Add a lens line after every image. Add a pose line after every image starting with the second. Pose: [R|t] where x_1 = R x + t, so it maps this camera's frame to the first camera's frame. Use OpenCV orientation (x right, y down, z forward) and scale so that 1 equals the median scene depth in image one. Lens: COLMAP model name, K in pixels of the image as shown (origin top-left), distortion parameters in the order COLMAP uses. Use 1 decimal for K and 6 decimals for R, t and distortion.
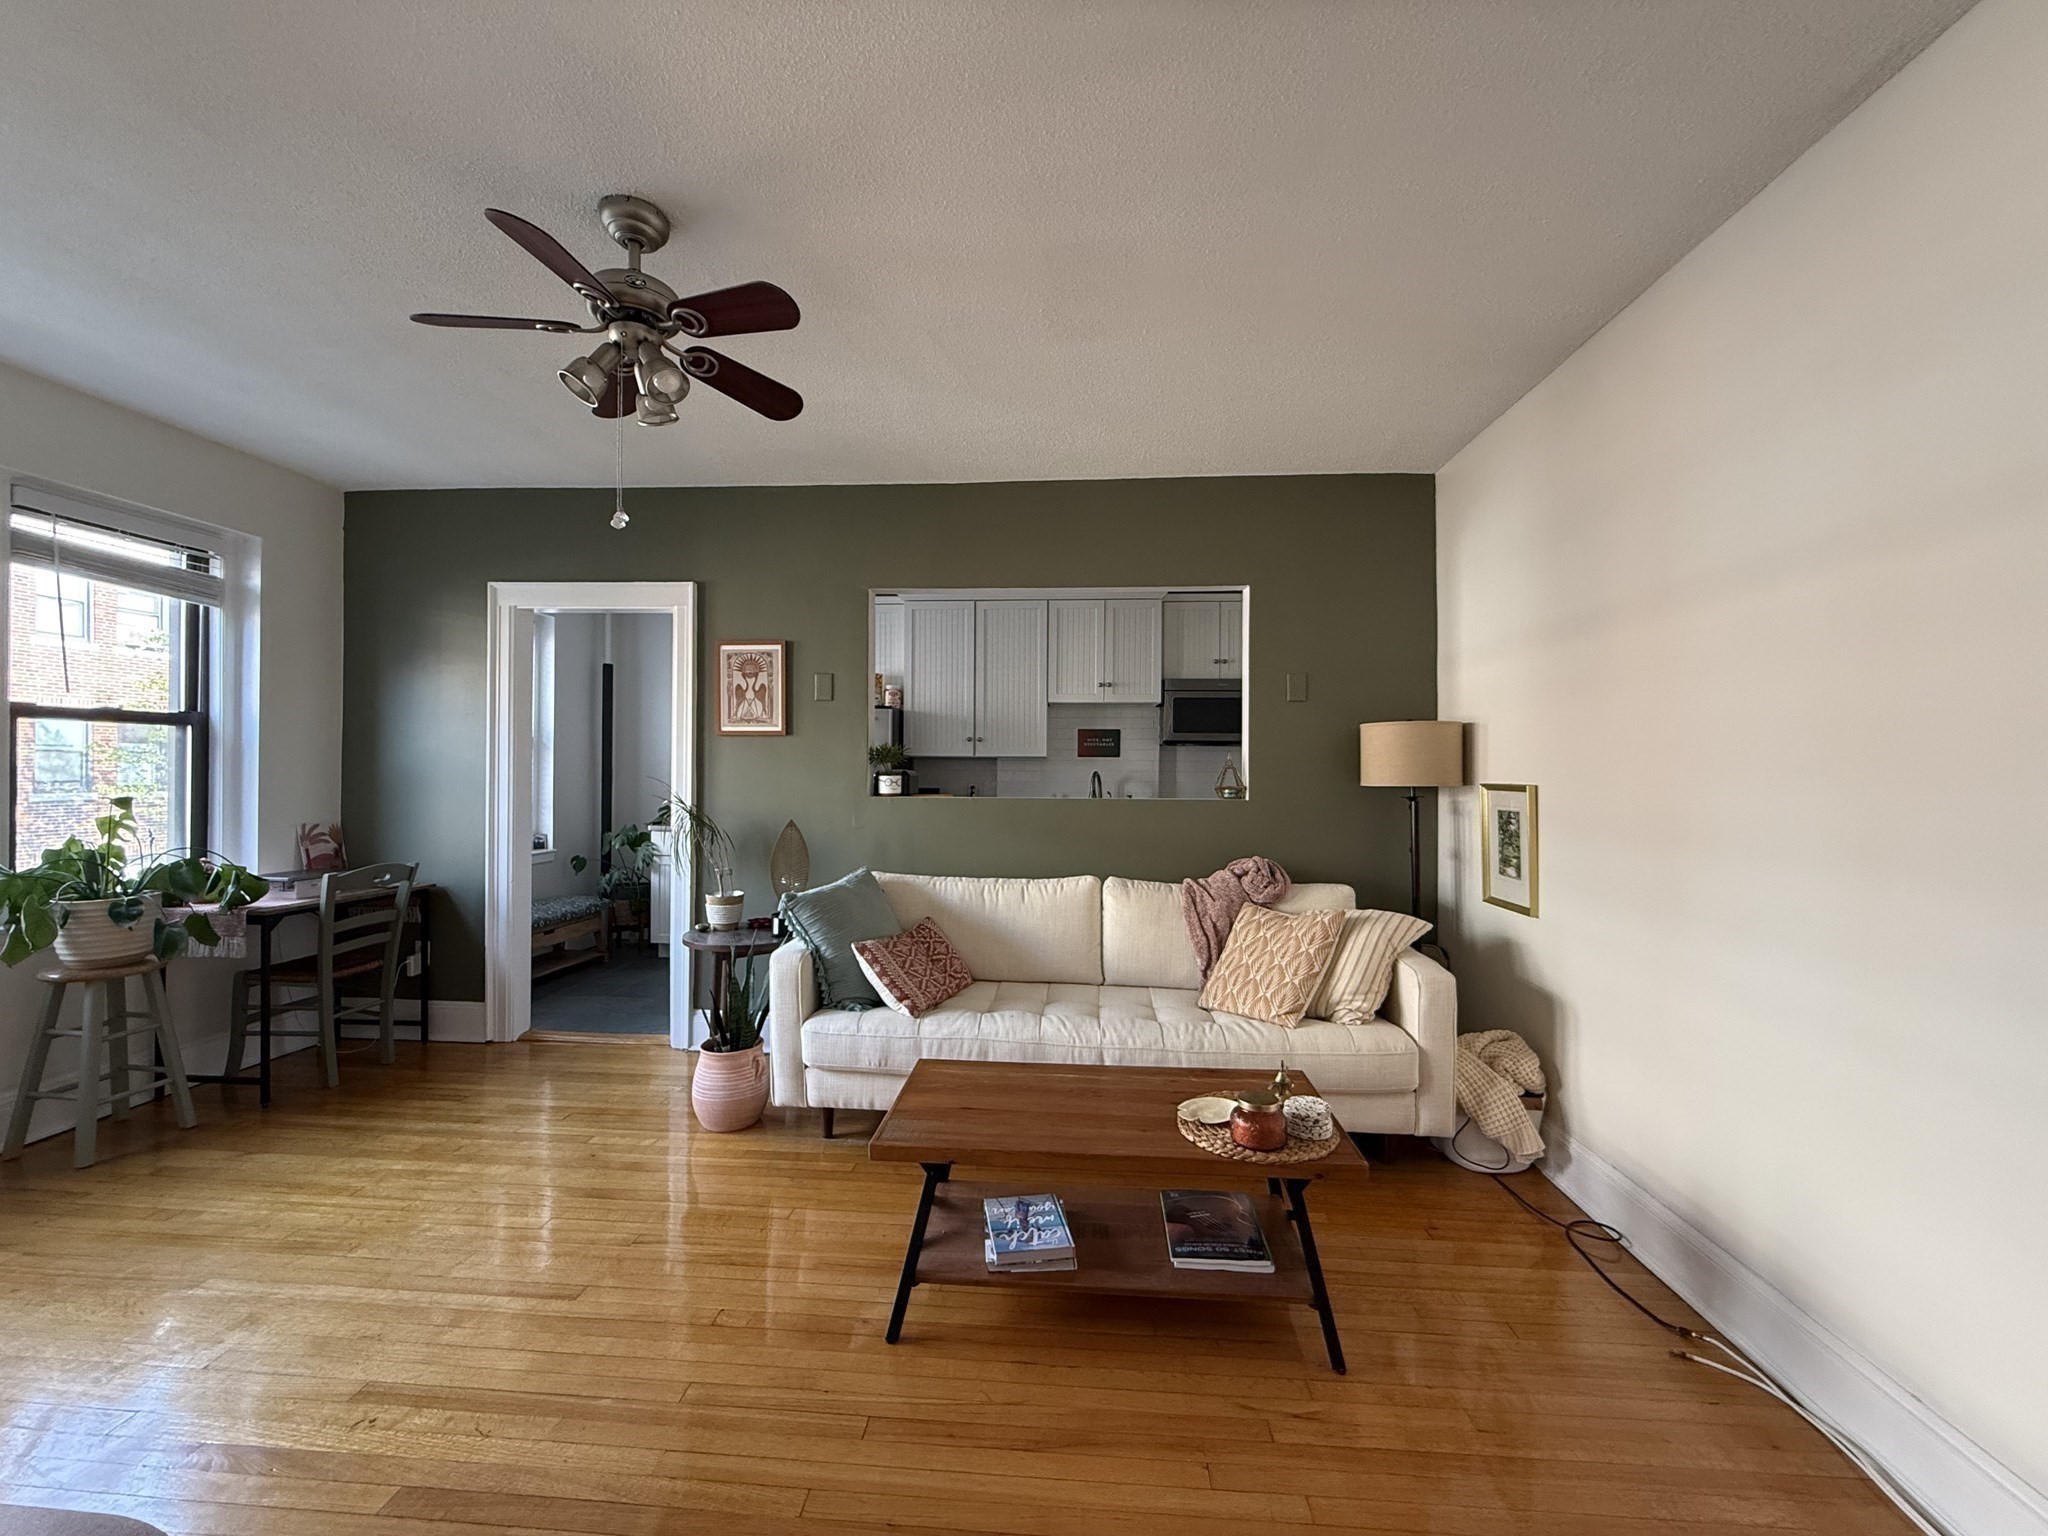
lens RADIAL K [[817.4, 0, 1021.6], [0, 817.4, 770.8], [0, 0, 1]] dist [-0.003245, 0.000797]
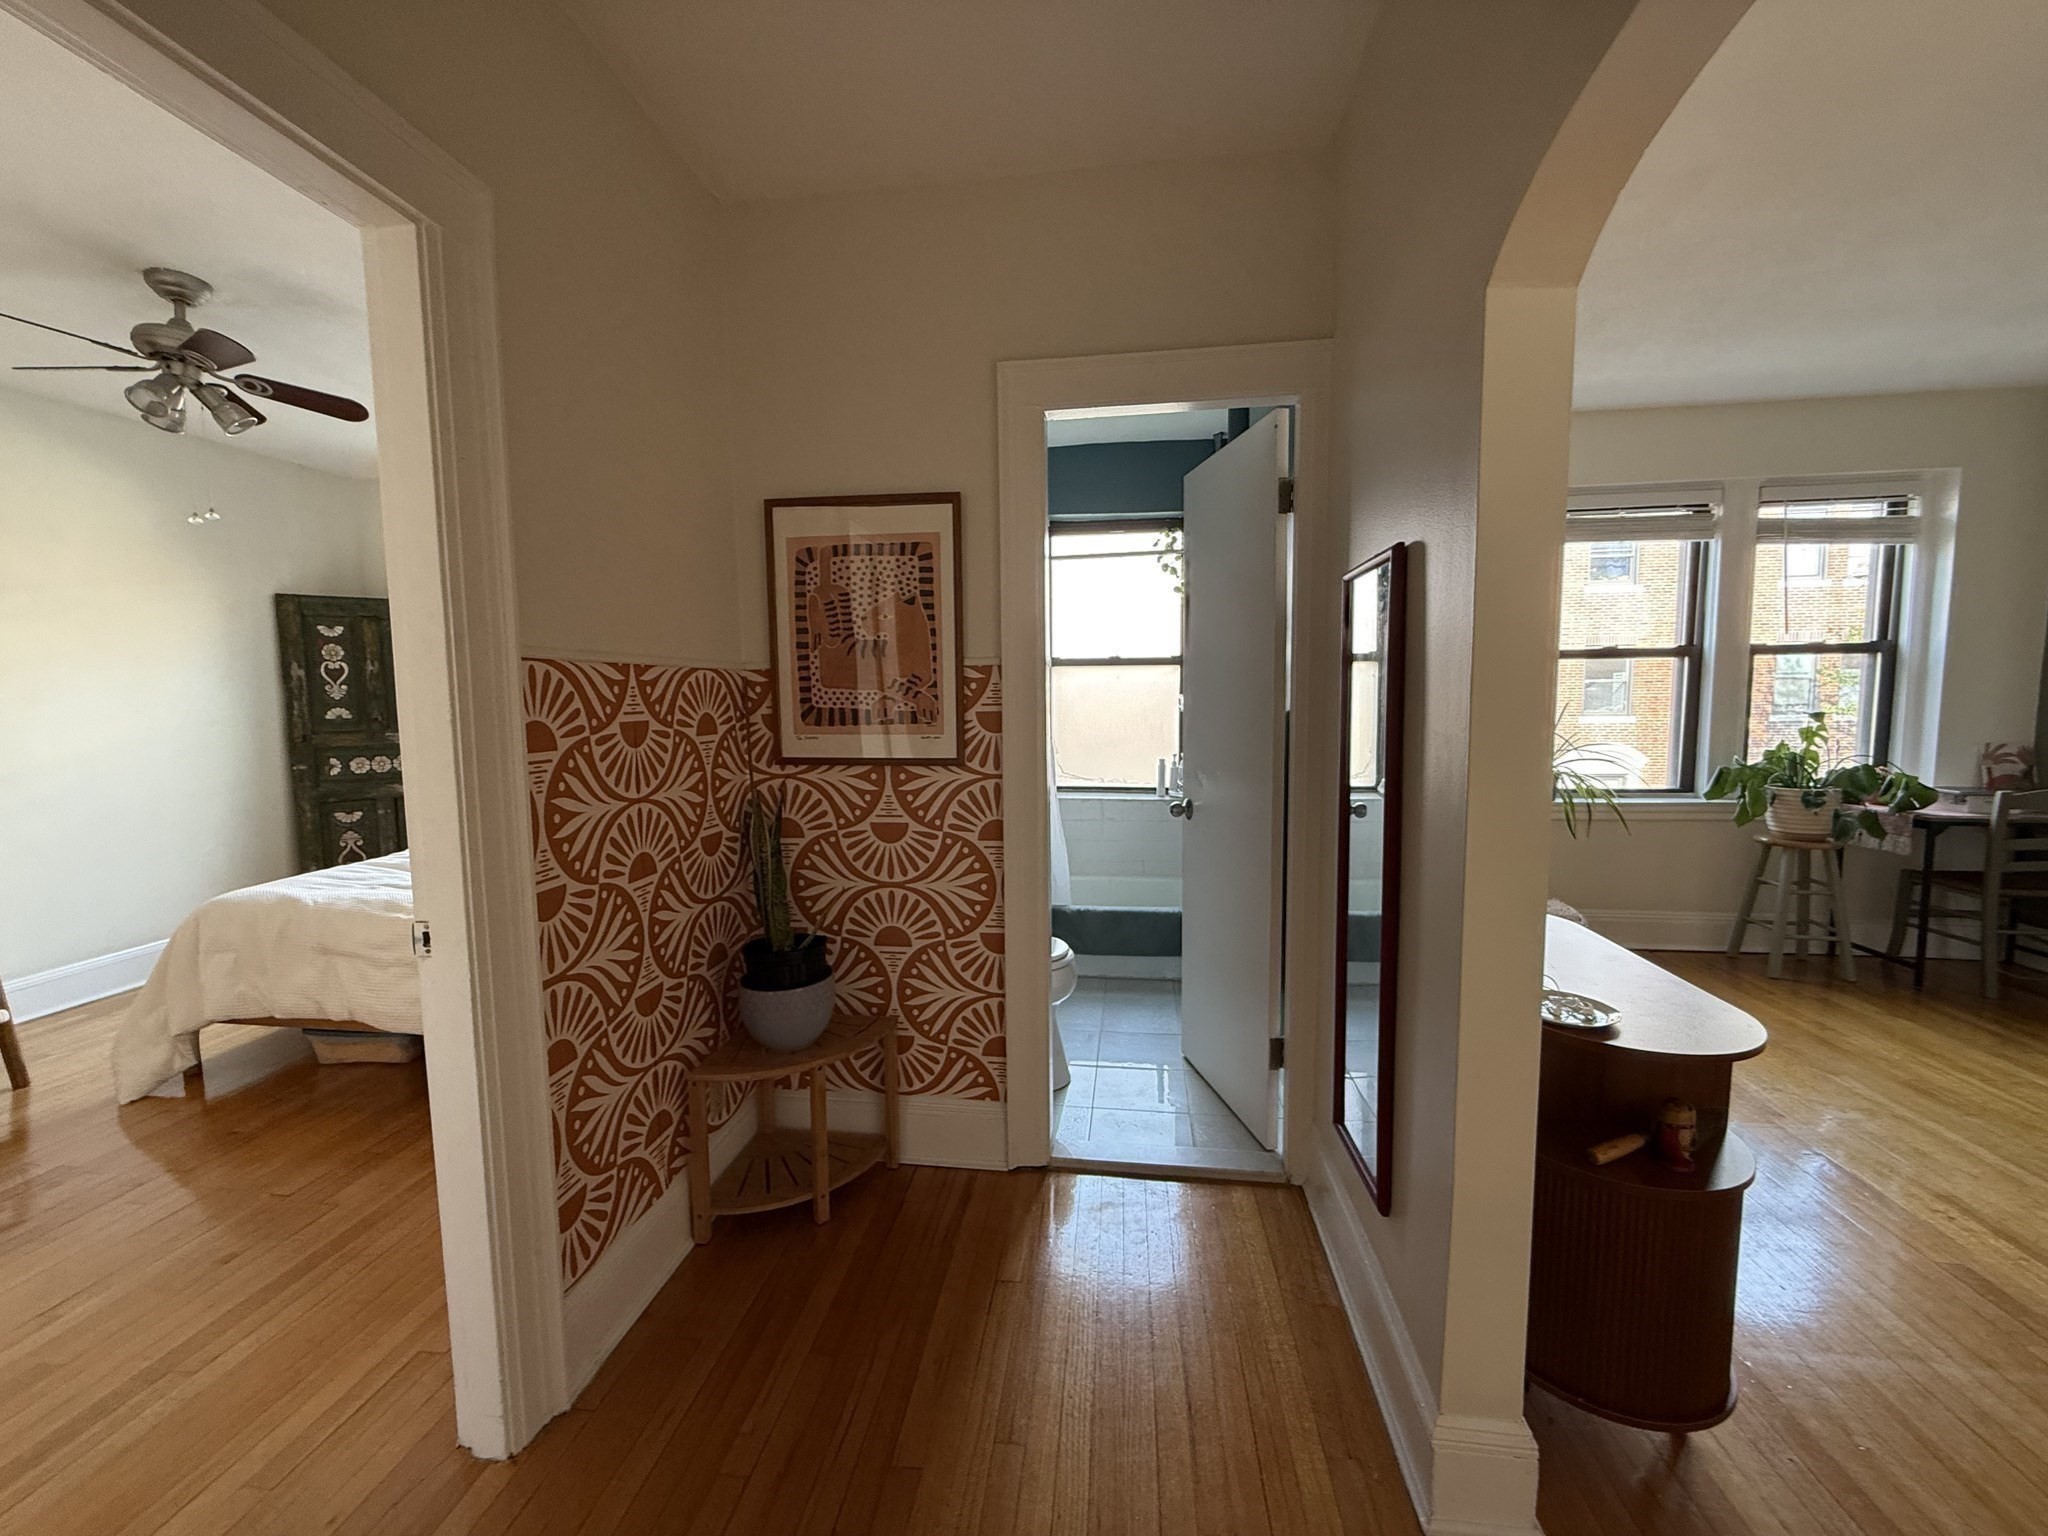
lens RADIAL K [[817.4, 0, 1020.6], [0, 817.4, 769.1], [0, 0, 1]] dist [-0.003245, 0.000797]
pose [[-0.055439, 0.079809, -0.995267, 0.248705], [0.011111, 0.996788, 0.079312, 0.004467], [0.998400, -0.006661, -0.056147, -0.181643]]
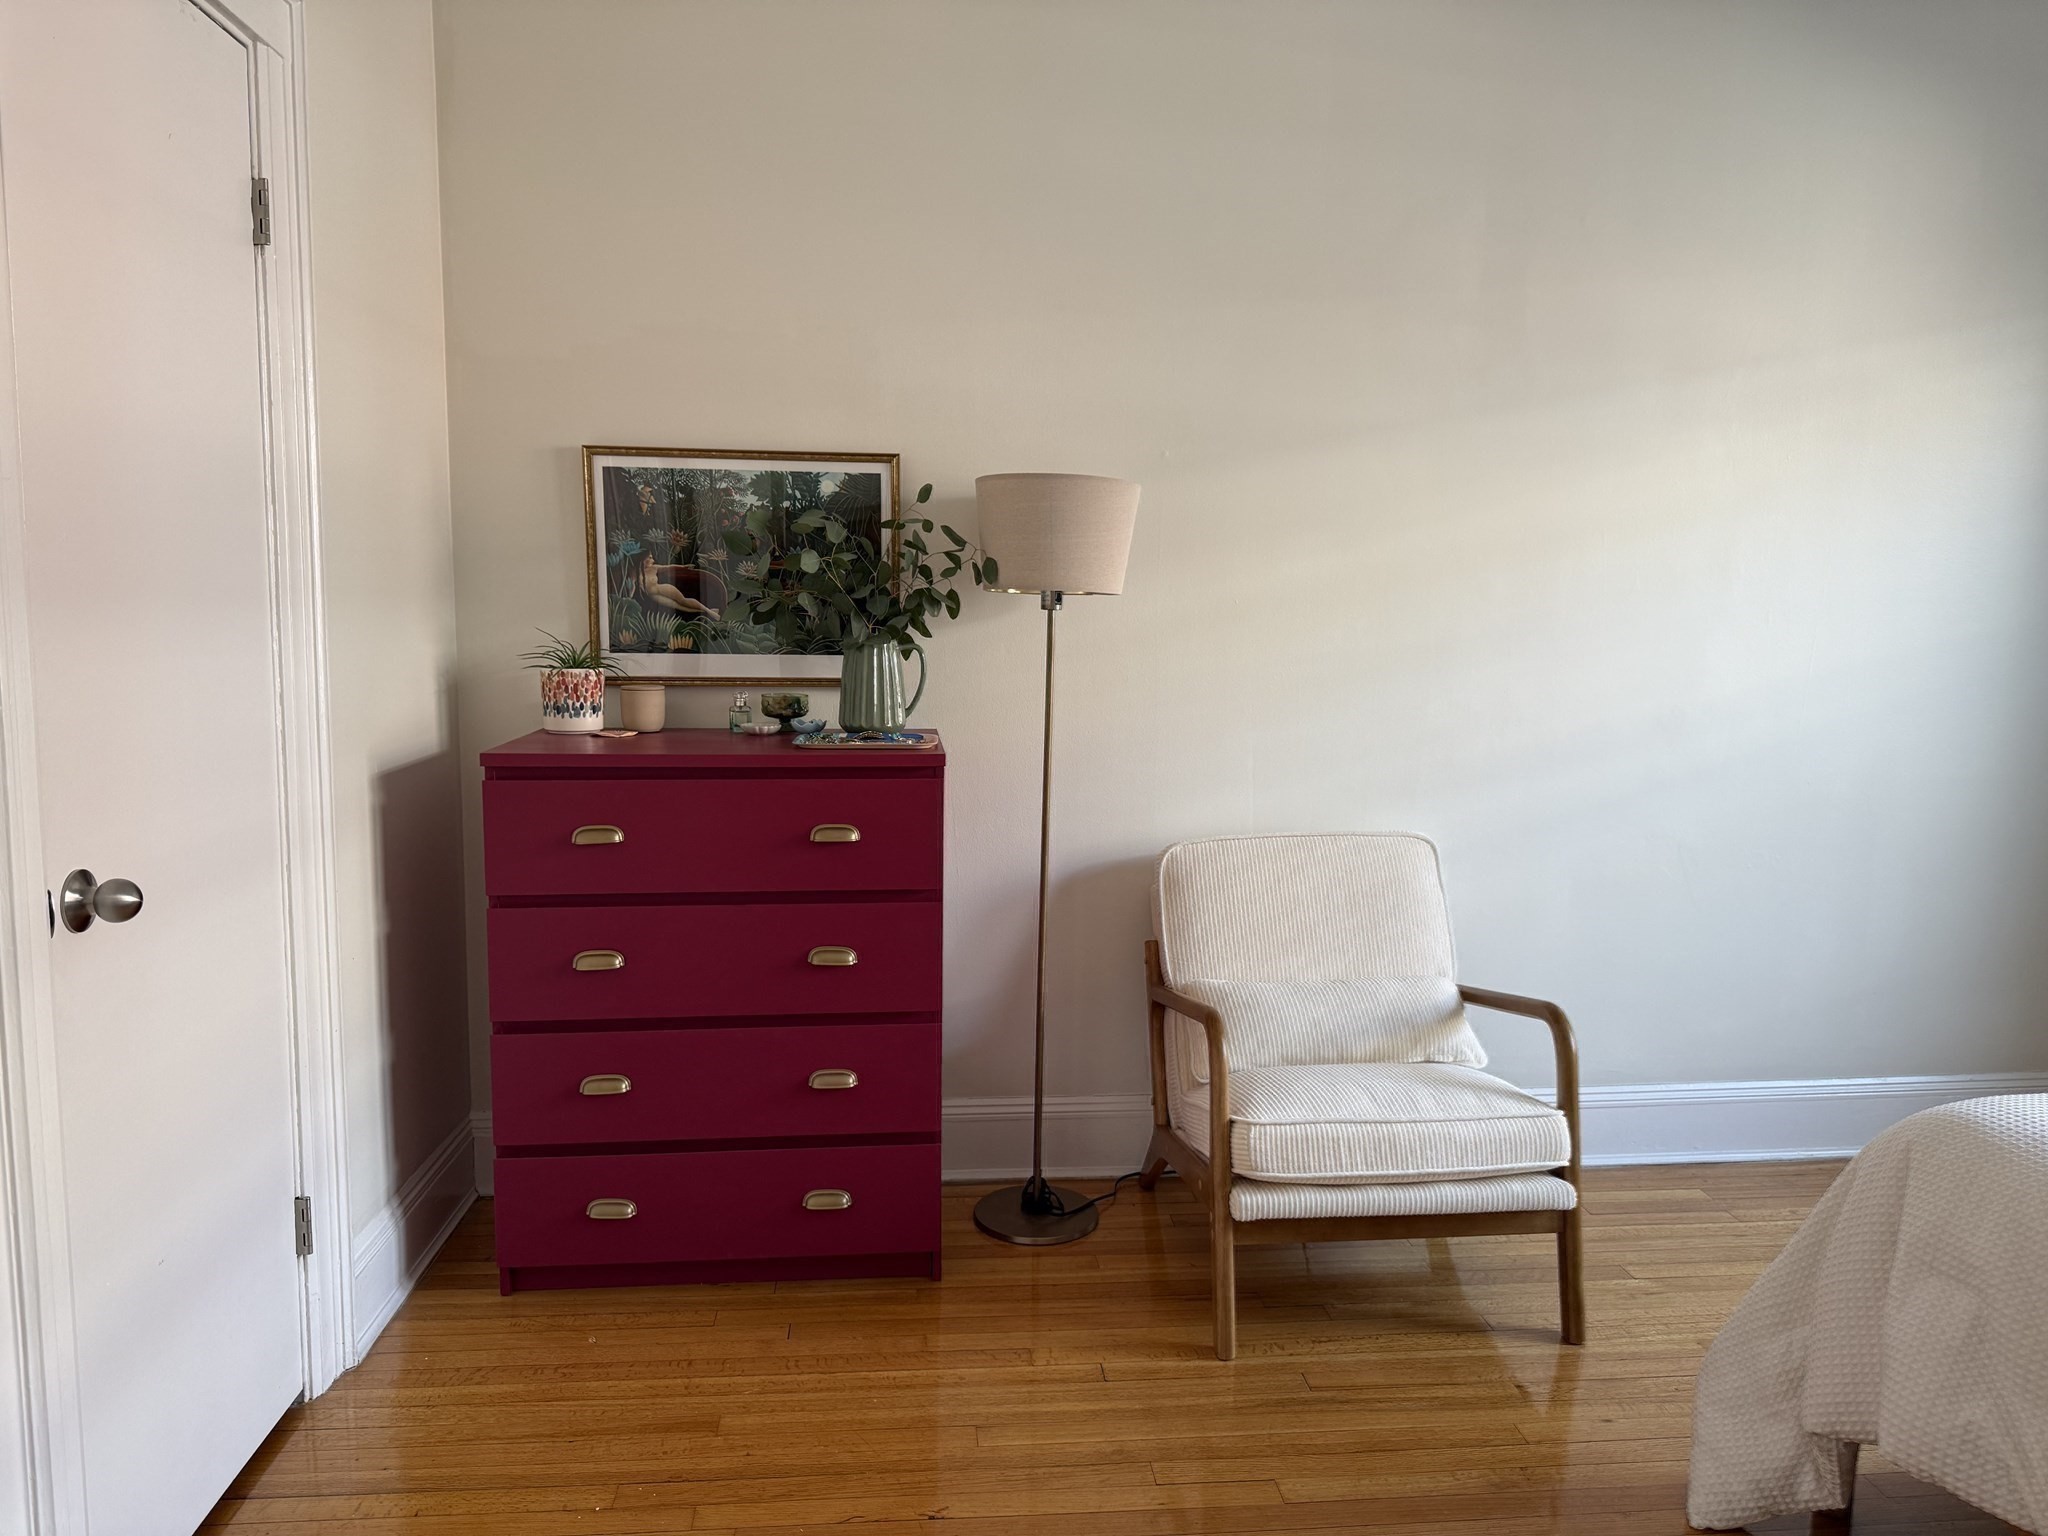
lens RADIAL K [[1440.6, 0, 1019.0], [0, 1440.6, 768.9], [0, 0, 1]] dist [0.083875, -0.116072]
pose [[-0.987623, -0.007791, -0.156652, -0.146091], [-0.026143, 0.992971, 0.115436, 0.010803], [0.154651, 0.118102, -0.980885, -0.649436]]
